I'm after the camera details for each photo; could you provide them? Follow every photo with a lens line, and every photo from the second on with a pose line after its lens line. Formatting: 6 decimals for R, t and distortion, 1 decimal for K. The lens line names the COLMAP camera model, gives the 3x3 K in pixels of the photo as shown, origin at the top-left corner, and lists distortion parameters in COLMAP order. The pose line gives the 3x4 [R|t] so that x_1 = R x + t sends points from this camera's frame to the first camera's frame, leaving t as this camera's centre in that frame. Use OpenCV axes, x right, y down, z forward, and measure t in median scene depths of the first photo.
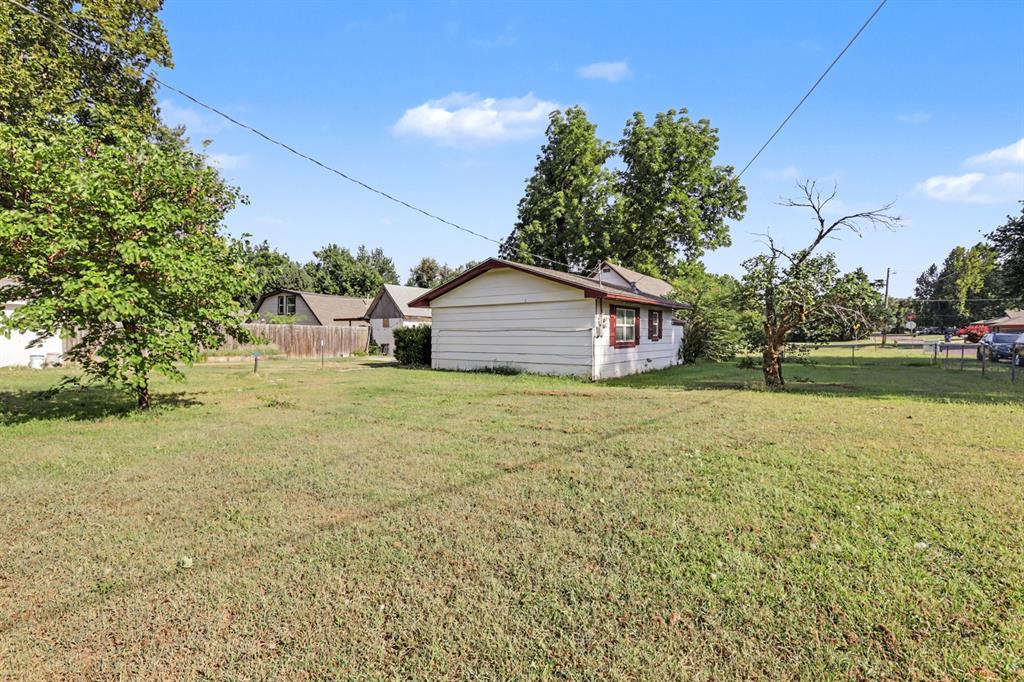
lens RADIAL K [[472.4, 0, 510.9], [0, 472.4, 340.4], [0, 0, 1]] dist [-0.004084, 0.000010]
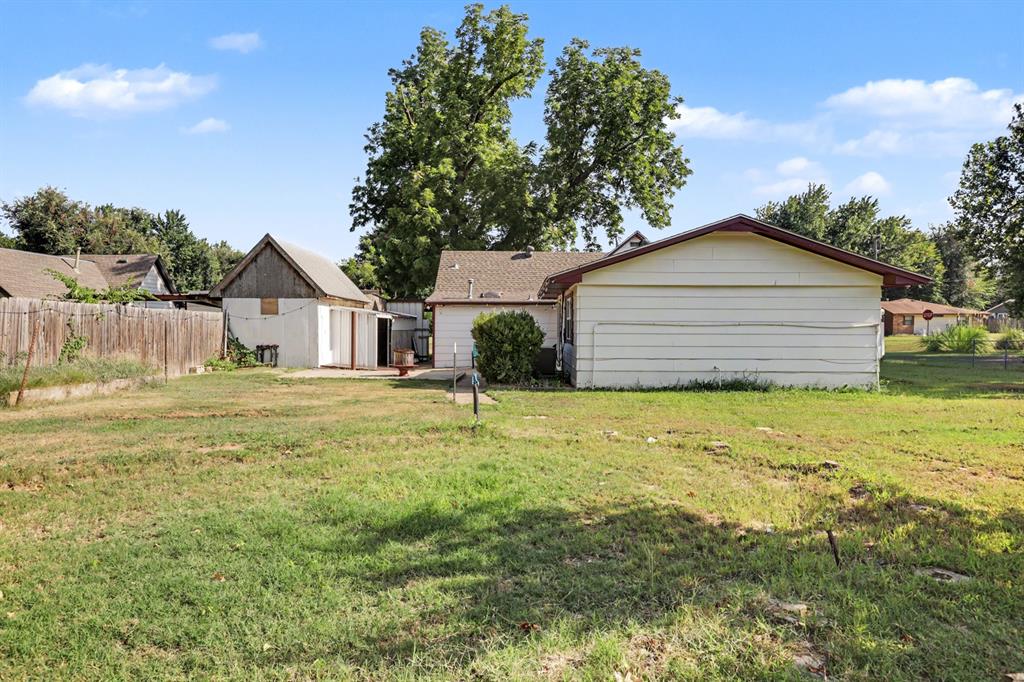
lens RADIAL K [[605.3, 0, 511.9], [0, 605.3, 336.0], [0, 0, 1]] dist [0.001434, 0.000174]
pose [[0.798421, -0.004160, 0.602085, -0.605908], [0.001867, 0.999988, 0.004434, -0.007983], [-0.602096, -0.002416, 0.798420, 0.386277]]
